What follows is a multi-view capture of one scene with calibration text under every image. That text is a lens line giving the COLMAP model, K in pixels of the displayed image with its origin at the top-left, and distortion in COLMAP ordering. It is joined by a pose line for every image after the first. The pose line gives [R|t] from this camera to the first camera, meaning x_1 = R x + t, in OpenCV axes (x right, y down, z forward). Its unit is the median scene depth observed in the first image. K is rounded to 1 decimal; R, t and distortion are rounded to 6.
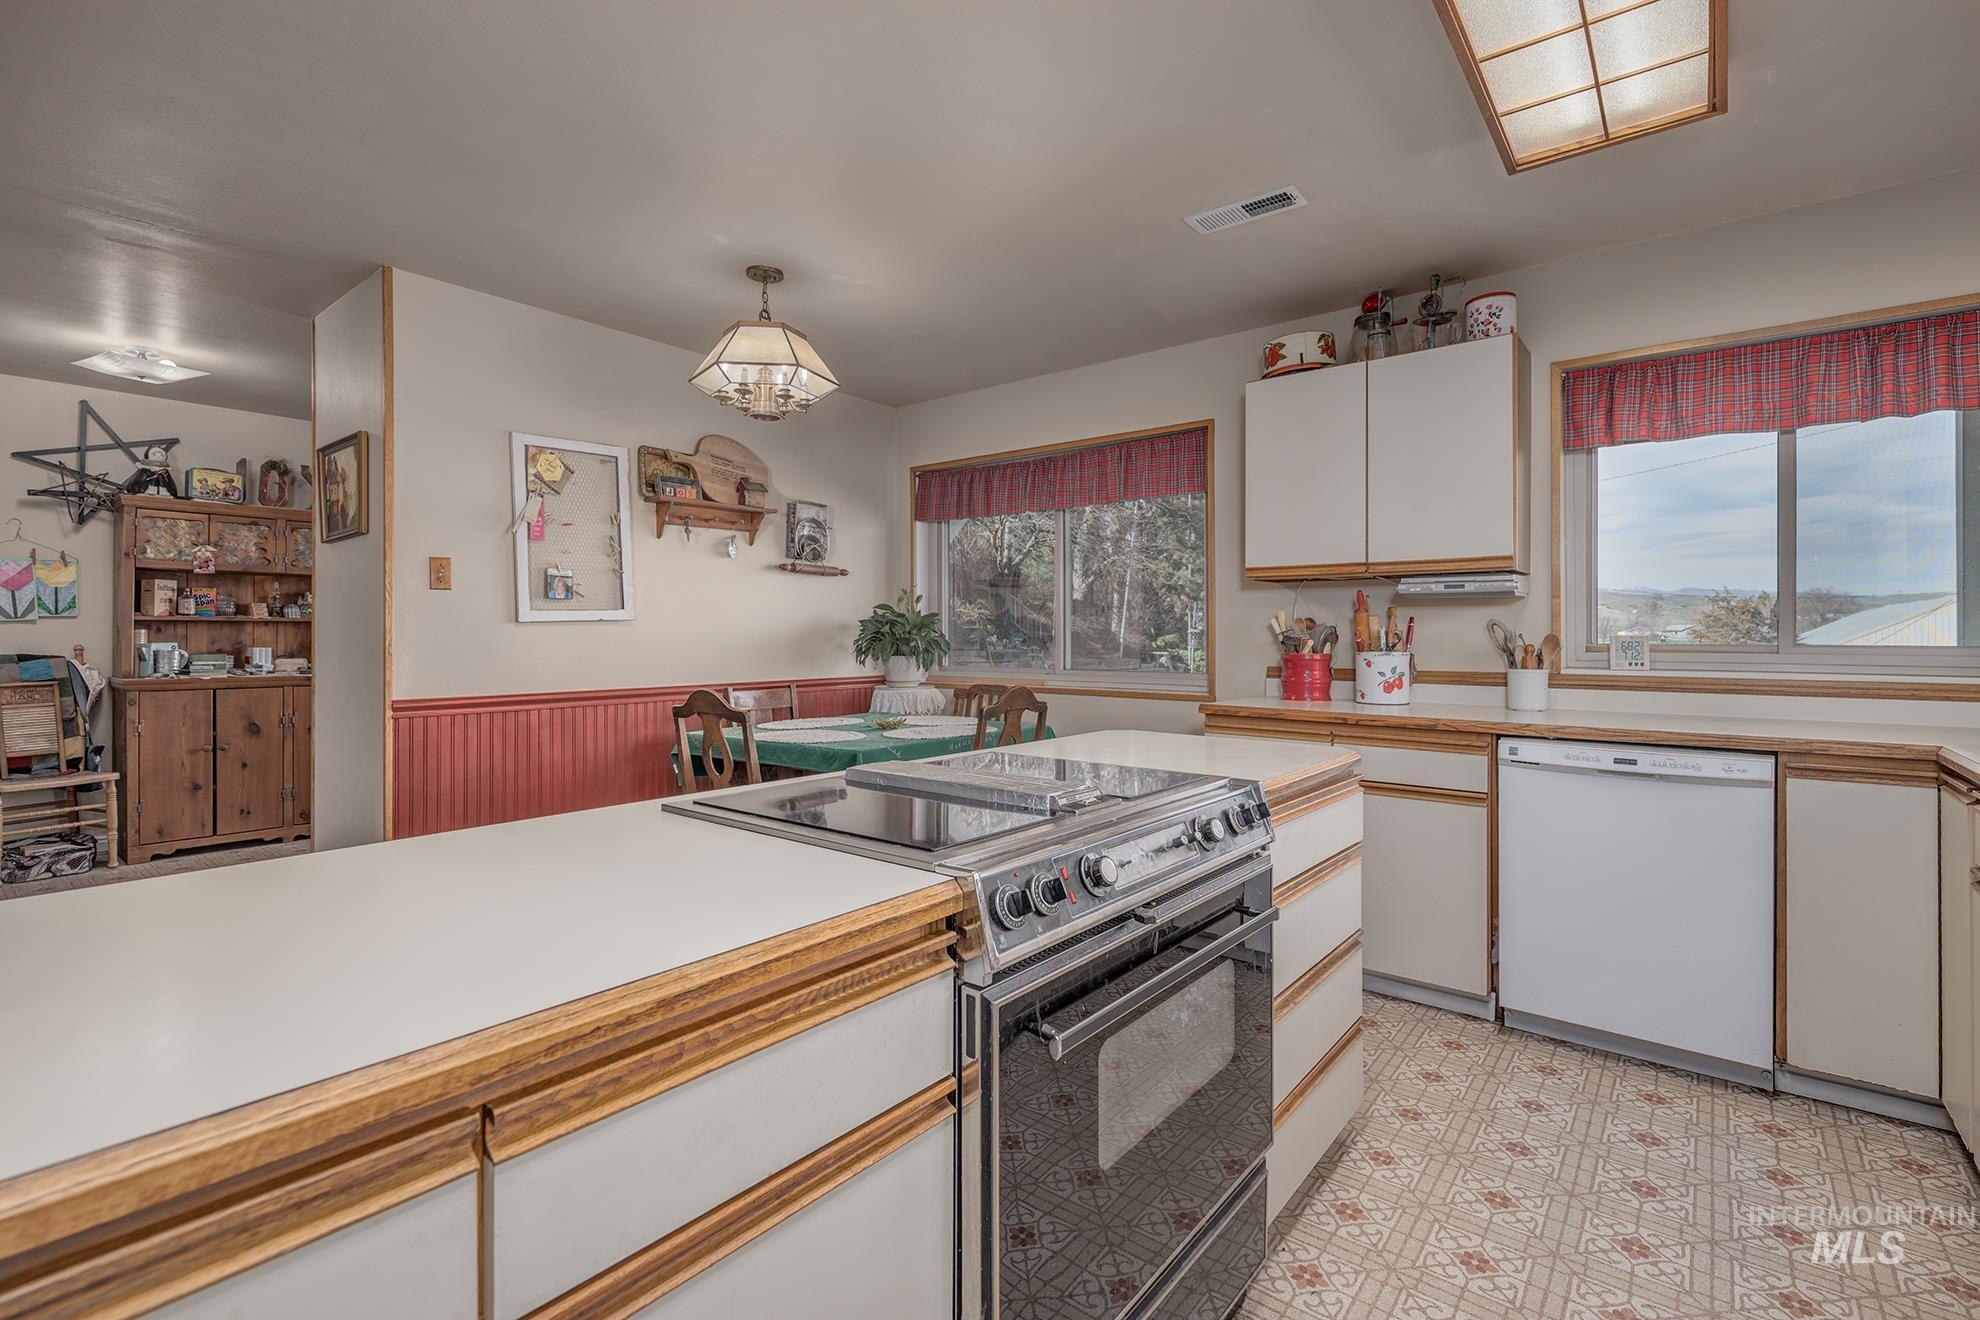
lens RADIAL K [[877.0, 0, 1019.8], [0, 877.0, 635.0], [0, 0, 1]] dist [-0.000527, -0.001545]
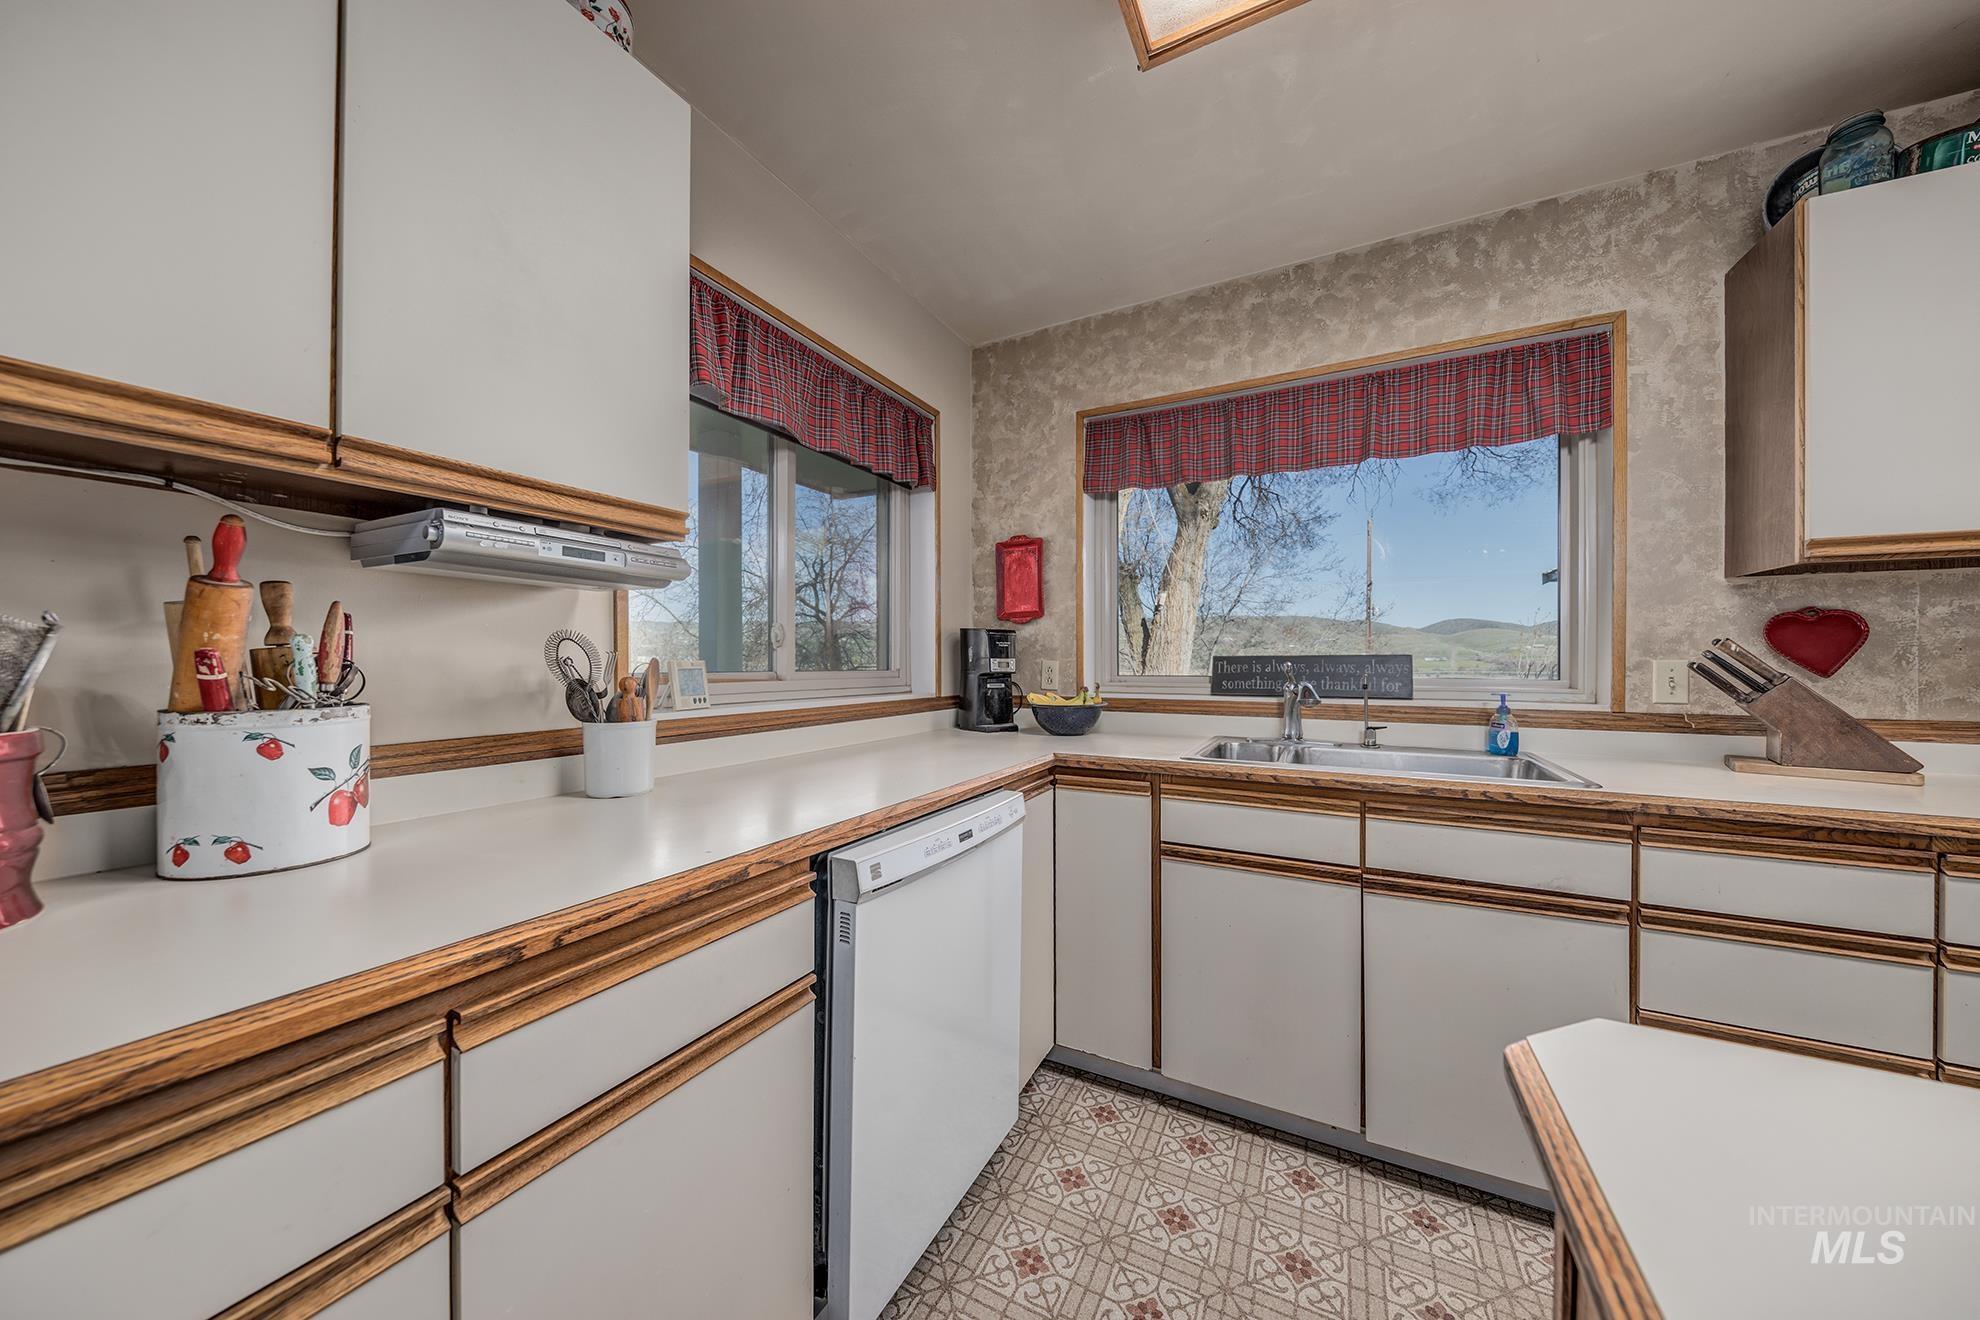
lens RADIAL K [[647.6, 0, 989.9], [0, 647.6, 663.7], [0, 0, 1]] dist [-0.002059, -0.000154]
pose [[-0.185439, -0.002995, 0.982651, 0.110621], [-0.002043, 0.999994, 0.002662, 0.000627], [-0.982654, -0.001514, -0.185444, 0.761182]]
